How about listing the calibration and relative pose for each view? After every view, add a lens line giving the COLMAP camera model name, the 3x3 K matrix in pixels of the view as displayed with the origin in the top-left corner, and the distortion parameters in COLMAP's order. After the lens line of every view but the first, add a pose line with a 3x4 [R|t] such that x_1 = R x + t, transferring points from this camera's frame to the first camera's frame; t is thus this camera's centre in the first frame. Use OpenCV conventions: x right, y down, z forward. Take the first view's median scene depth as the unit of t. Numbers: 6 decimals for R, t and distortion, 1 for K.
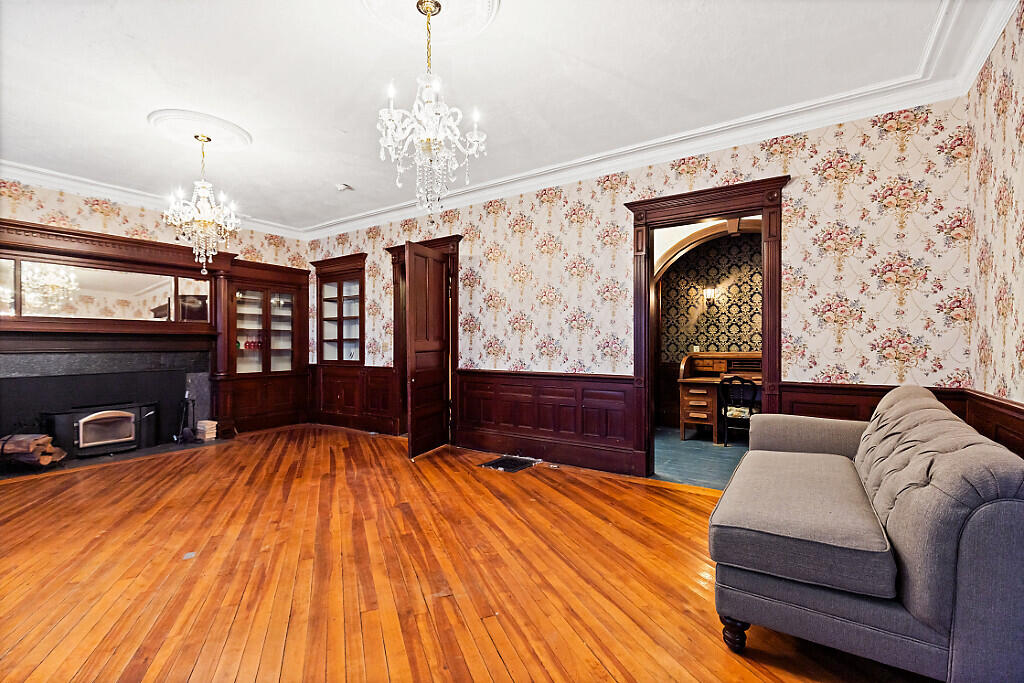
lens RADIAL K [[466.3, 0, 518.4], [0, 466.3, 343.7], [0, 0, 1]] dist [-0.006287, -0.000297]
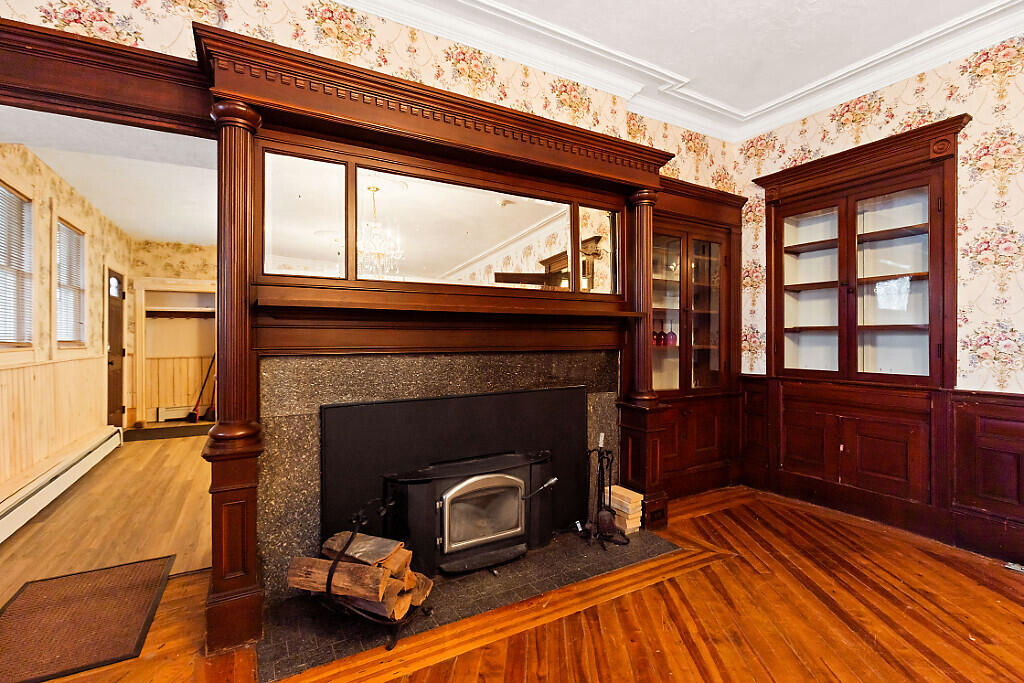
lens RADIAL K [[466.3, 0, 502.2], [0, 466.3, 337.2], [0, 0, 1]] dist [-0.006287, -0.000297]
pose [[0.890306, 0.000186, -0.455363, -0.544752], [0.000313, 0.999999, 0.001021, 0.000735], [0.455363, -0.001052, 0.890305, 0.483501]]
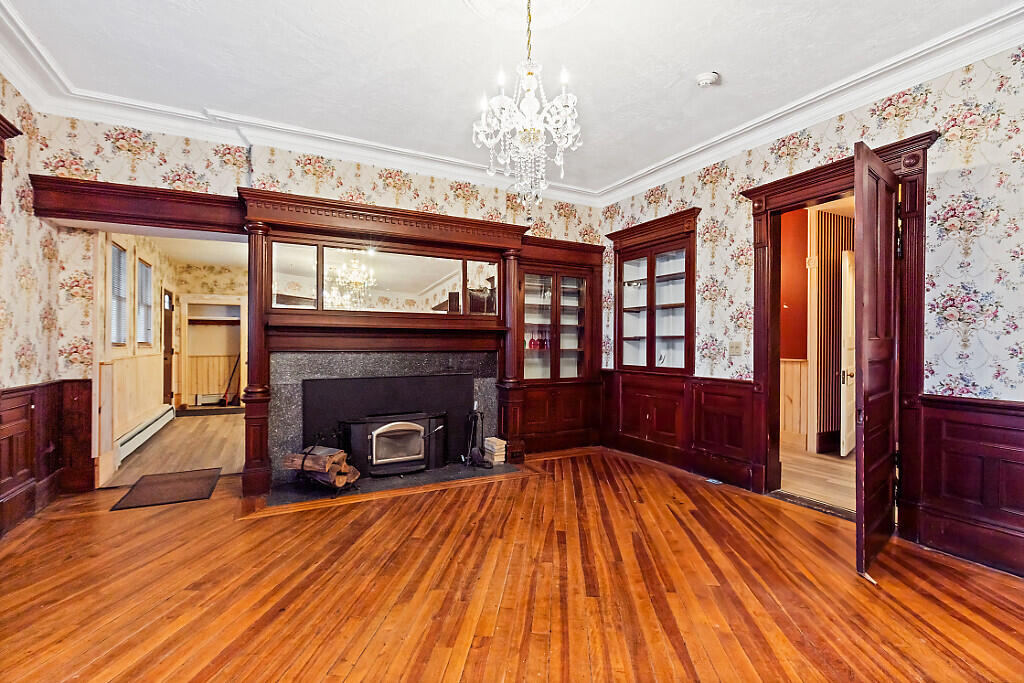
lens RADIAL K [[466.3, 0, 501.4], [0, 466.3, 344.7], [0, 0, 1]] dist [-0.006287, -0.000297]
pose [[0.874220, 0.009820, -0.485431, -0.268370], [-0.006740, 0.999945, 0.008090, -0.001673], [0.485484, -0.003801, 0.874237, 0.300923]]
